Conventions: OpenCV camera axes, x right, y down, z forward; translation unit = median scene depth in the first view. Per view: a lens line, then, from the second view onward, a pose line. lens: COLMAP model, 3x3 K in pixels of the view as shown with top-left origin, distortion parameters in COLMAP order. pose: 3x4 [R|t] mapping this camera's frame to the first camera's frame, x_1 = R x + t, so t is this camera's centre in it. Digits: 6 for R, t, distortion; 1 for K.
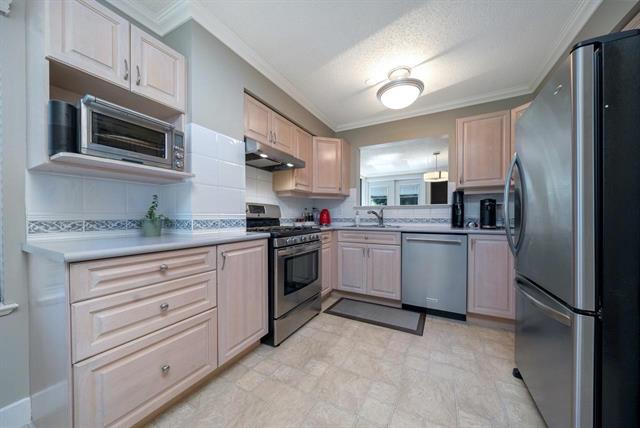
lens RADIAL K [[221.2, 0, 320.6], [0, 221.2, 217.9], [0, 0, 1]] dist [0.001327, -0.000198]
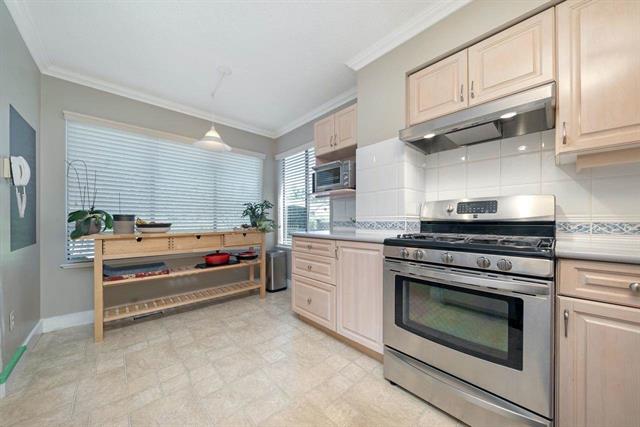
lens RADIAL K [[221.2, 0, 320.0], [0, 221.2, 217.6], [0, 0, 1]] dist [0.001327, -0.000198]
pose [[-0.309714, -0.004805, -0.950818, 0.733362], [-0.001491, 0.999988, -0.004568, -0.006877], [0.950829, 0.000003, -0.309718, 1.155410]]
